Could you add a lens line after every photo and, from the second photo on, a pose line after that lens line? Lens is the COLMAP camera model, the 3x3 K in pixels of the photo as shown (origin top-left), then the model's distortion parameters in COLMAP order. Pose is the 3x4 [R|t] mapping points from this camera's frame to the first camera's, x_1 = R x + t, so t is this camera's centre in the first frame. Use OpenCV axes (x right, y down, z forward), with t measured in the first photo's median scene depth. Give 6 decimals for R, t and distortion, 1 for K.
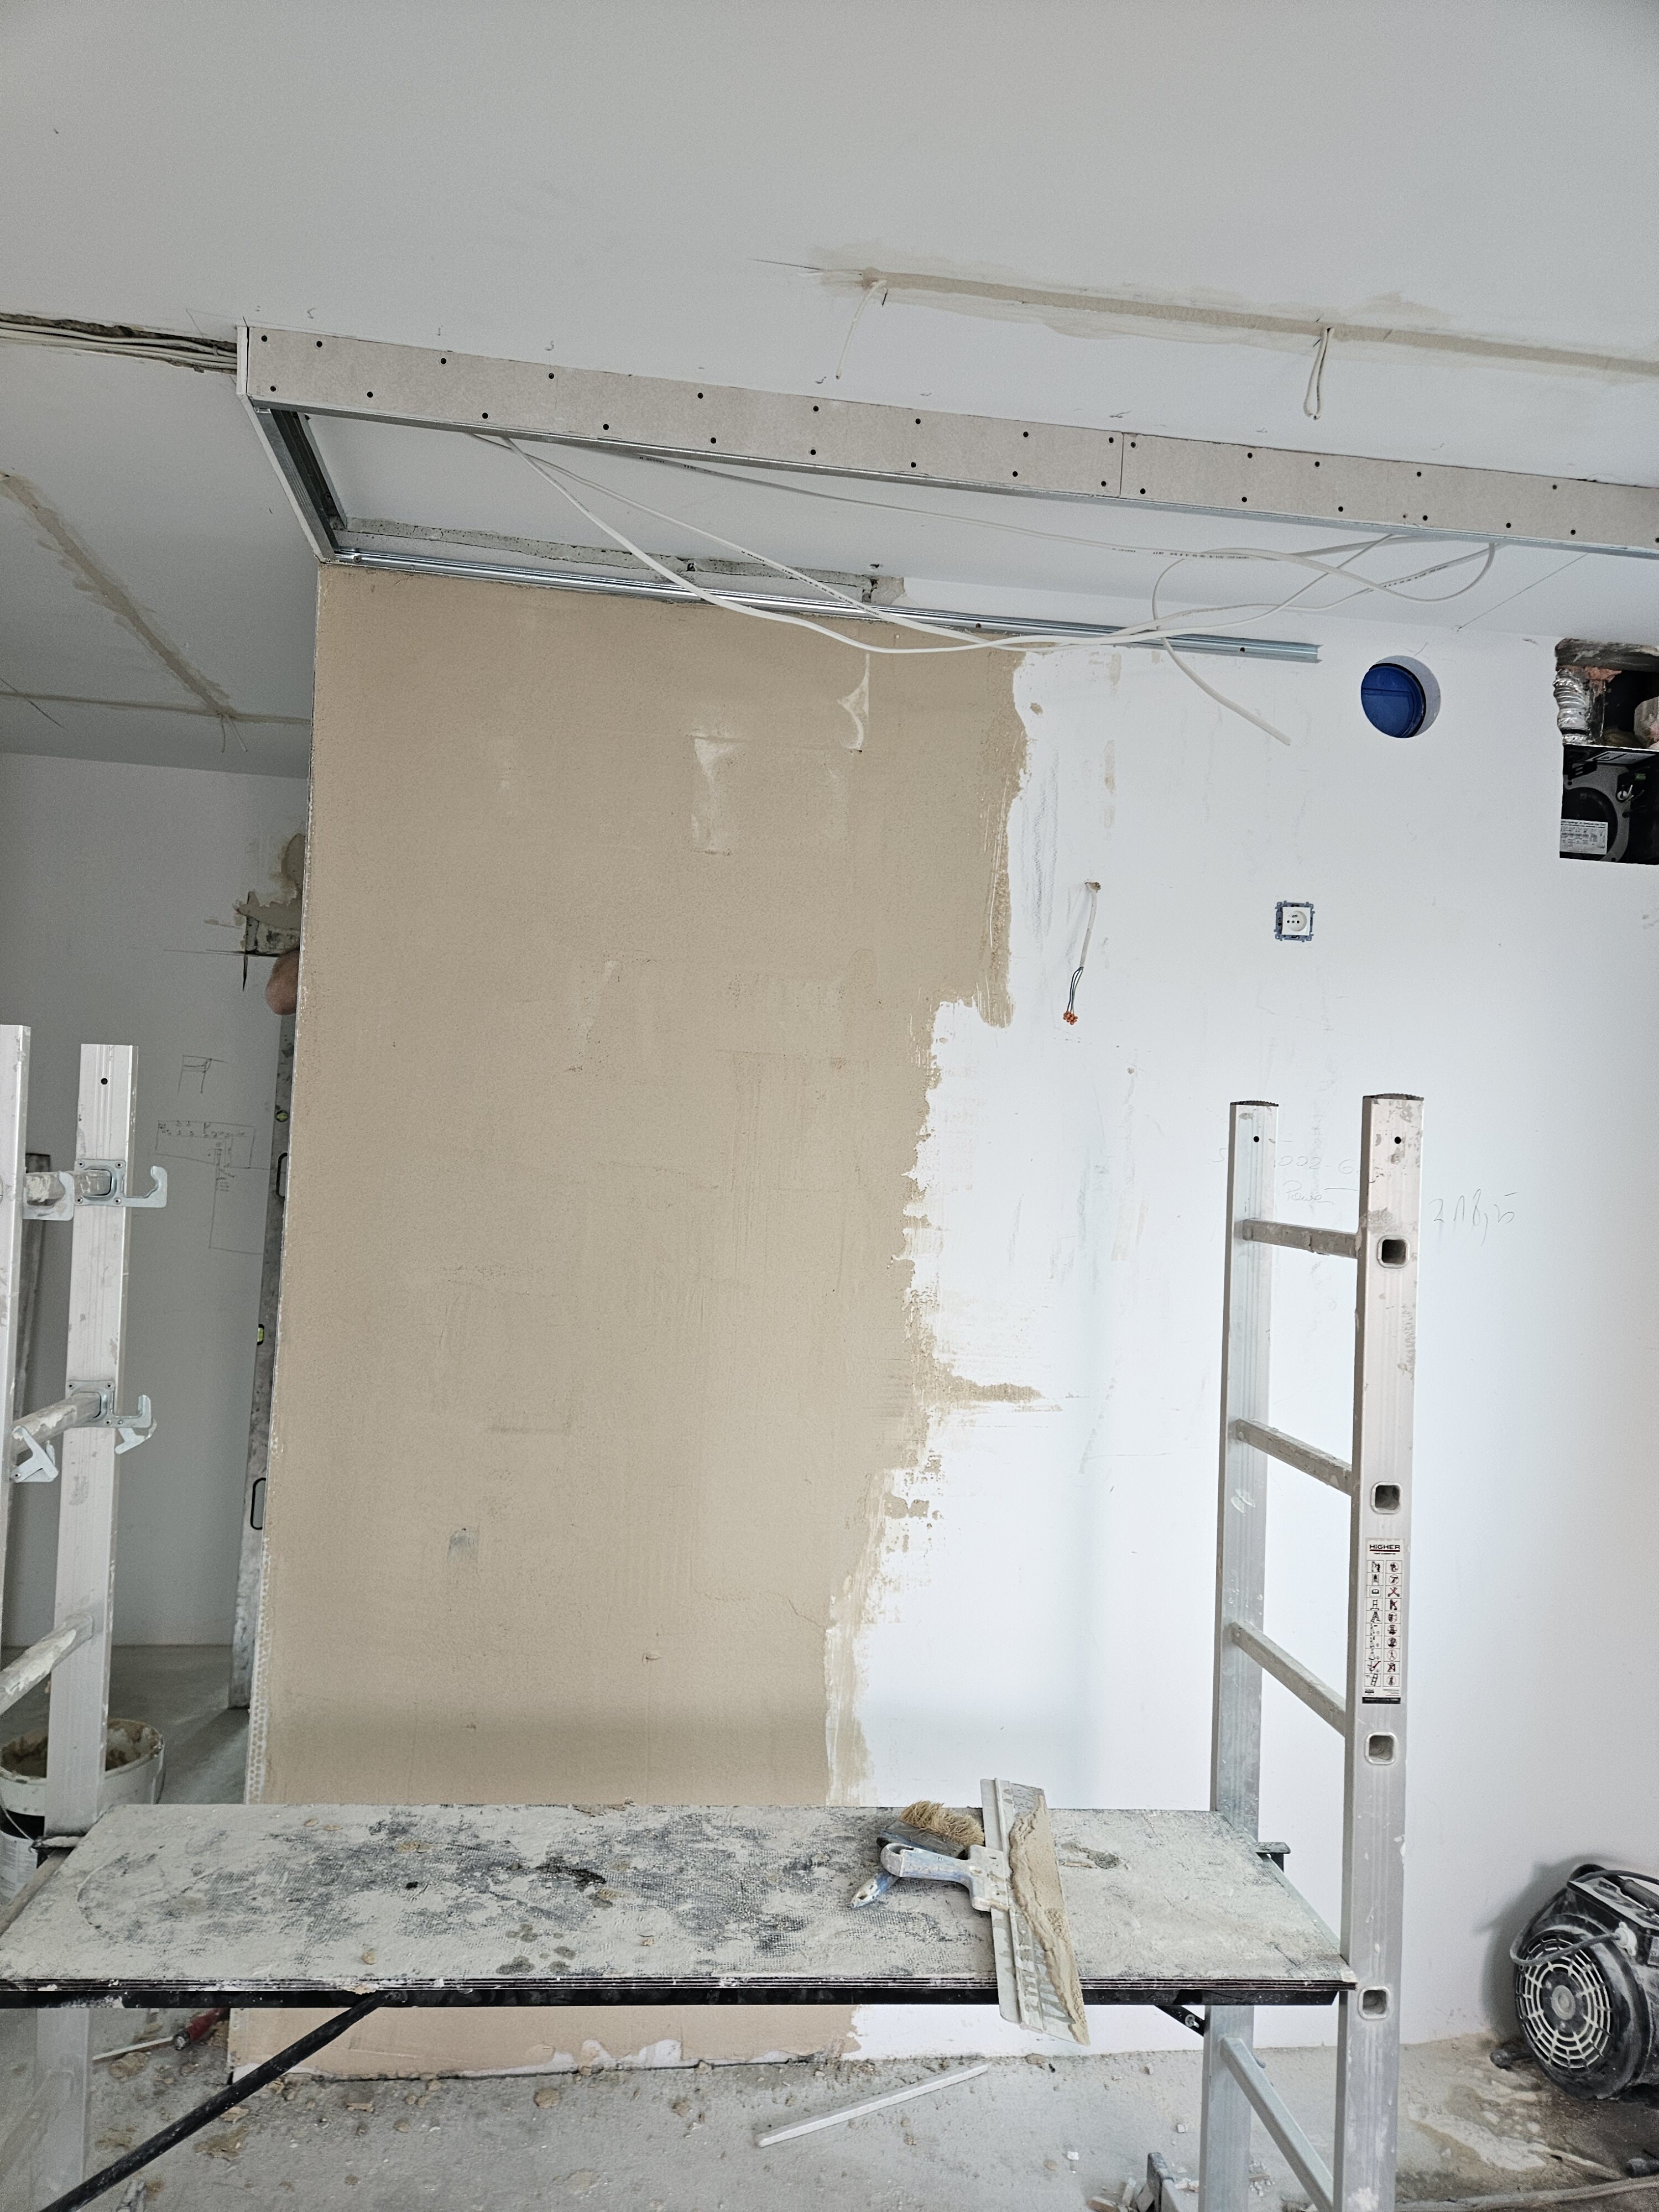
lens RADIAL K [[1520.1, 0, 829.5], [0, 1520.1, 1106.0], [0, 0, 1]] dist [0.108571, -0.110746]
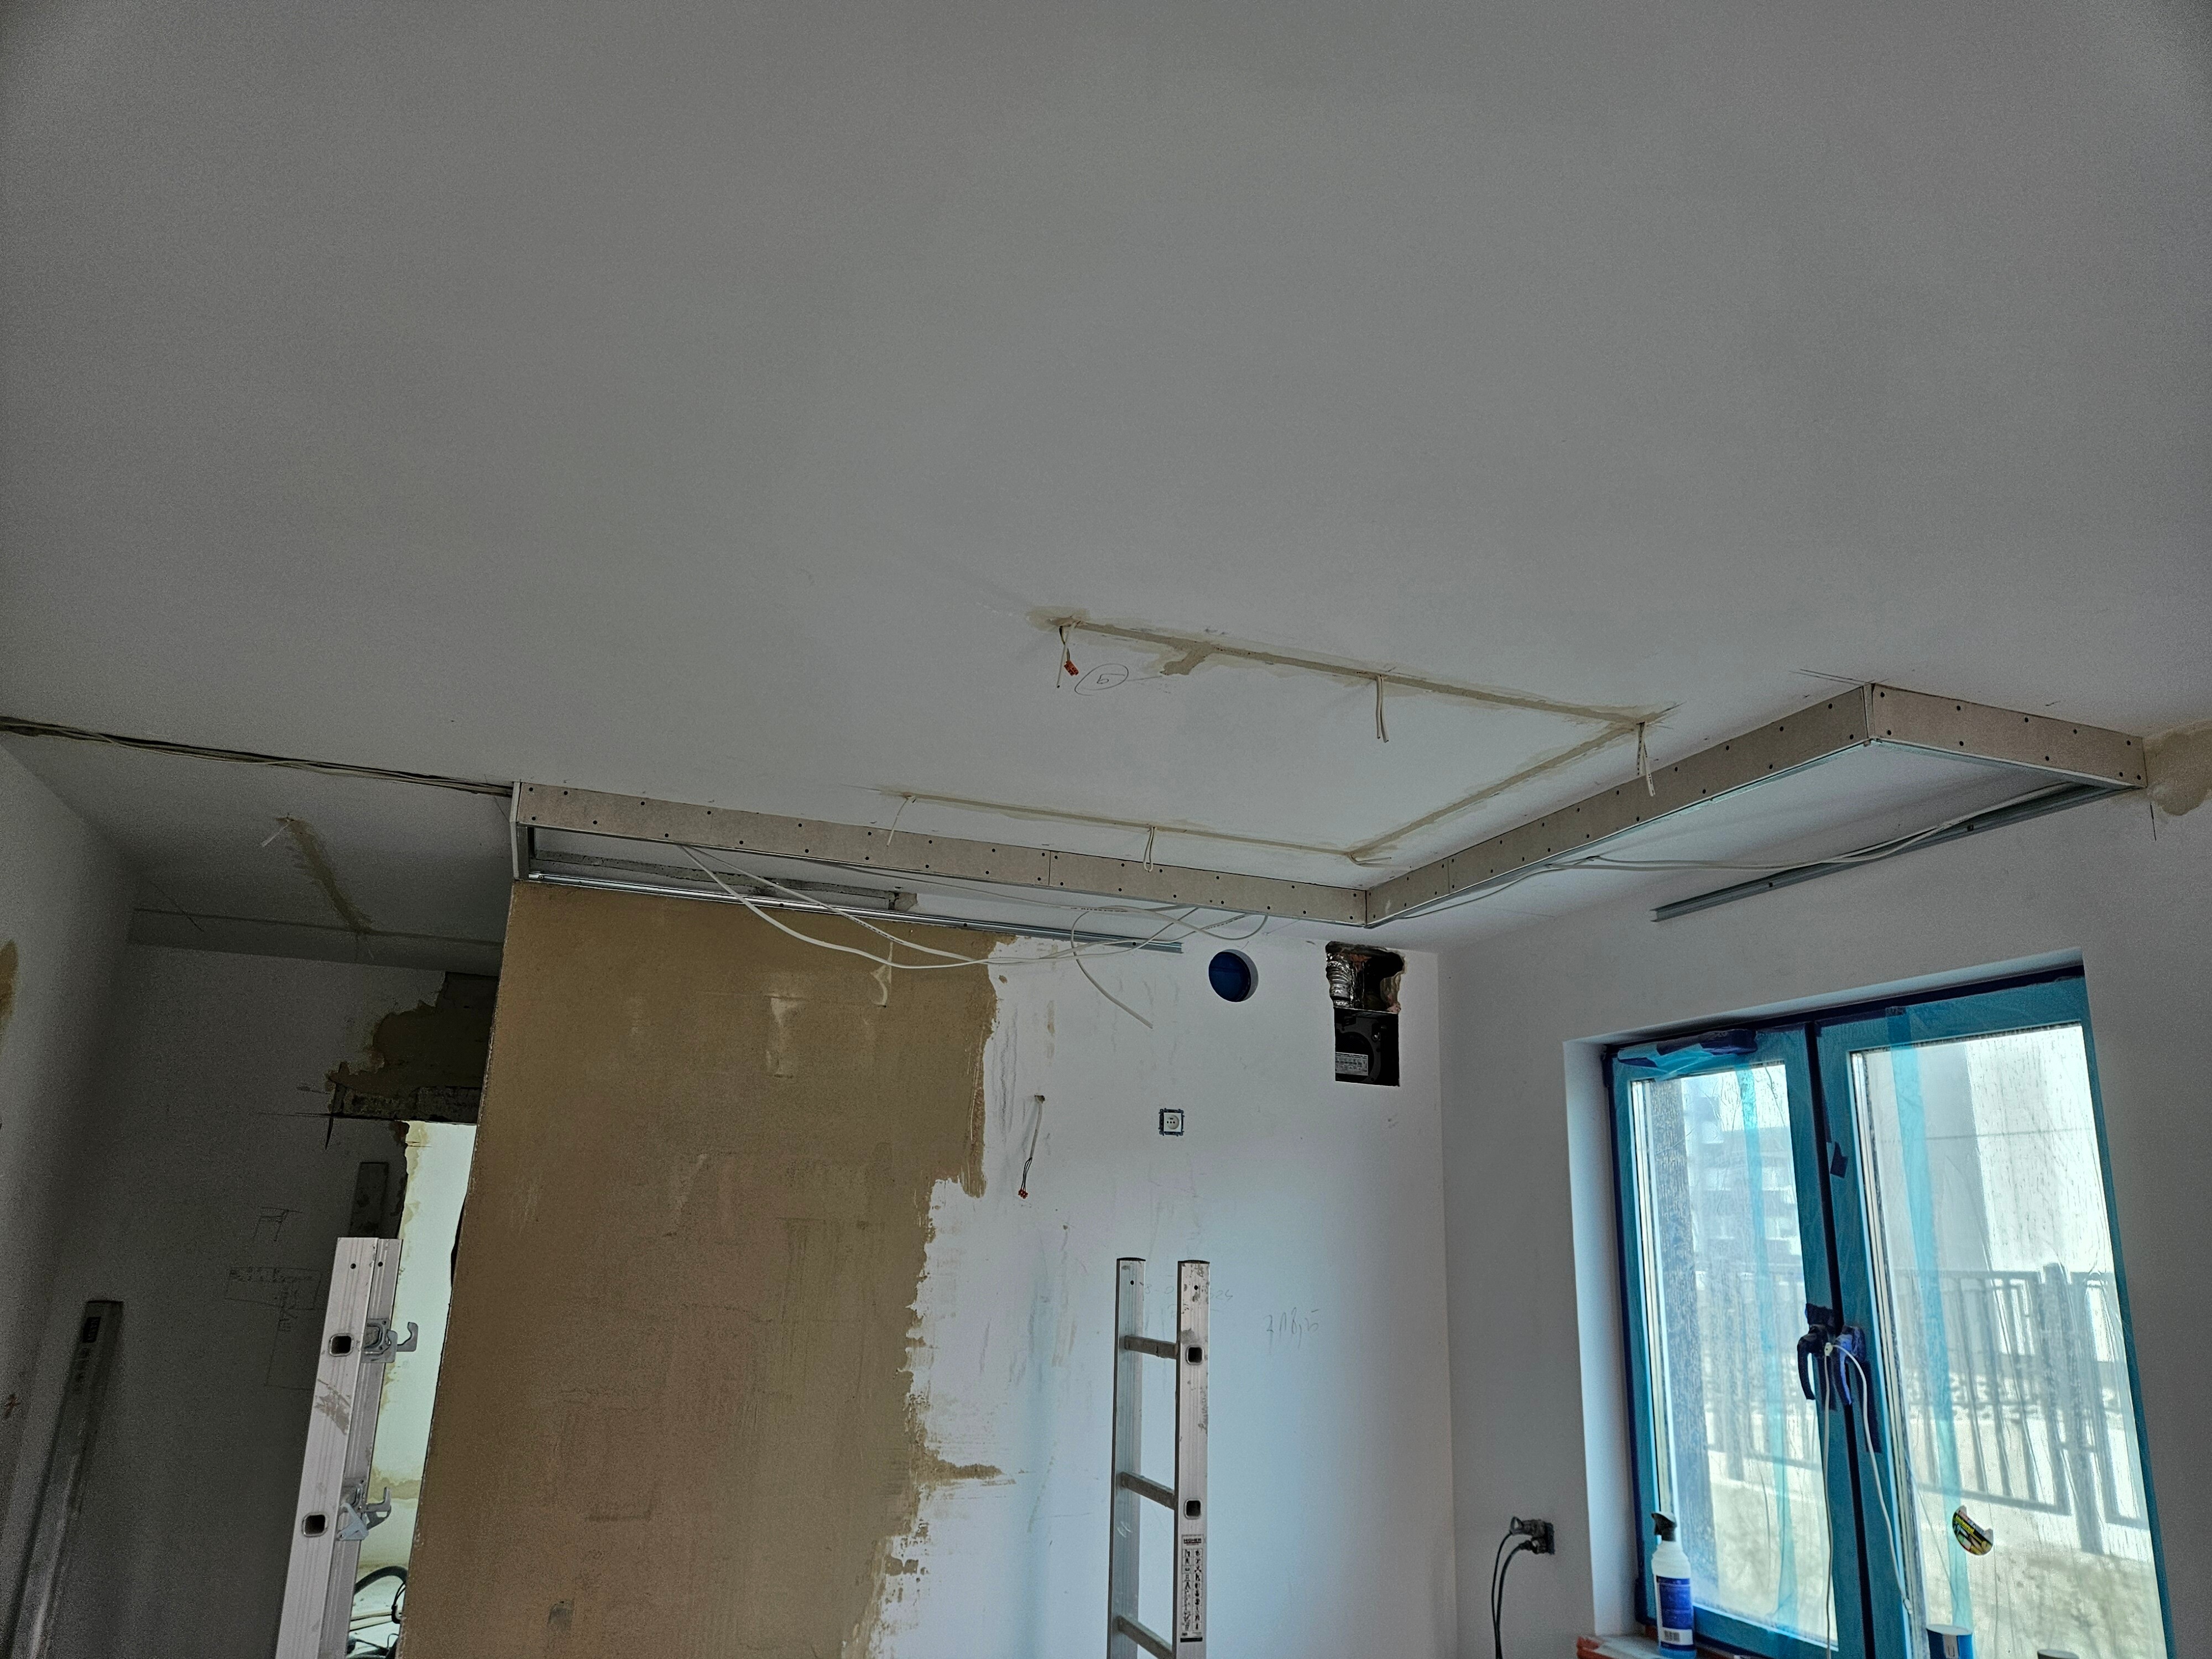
lens RADIAL K [[1520.1, 0, 1106.0], [0, 1520.1, 829.5], [0, 0, 1]] dist [0.108571, -0.110746]
pose [[0.982051, 0.036196, 0.185109, -0.050213], [0.008784, 0.971572, -0.236582, -0.046659], [-0.188410, 0.233962, 0.953815, -0.503074]]
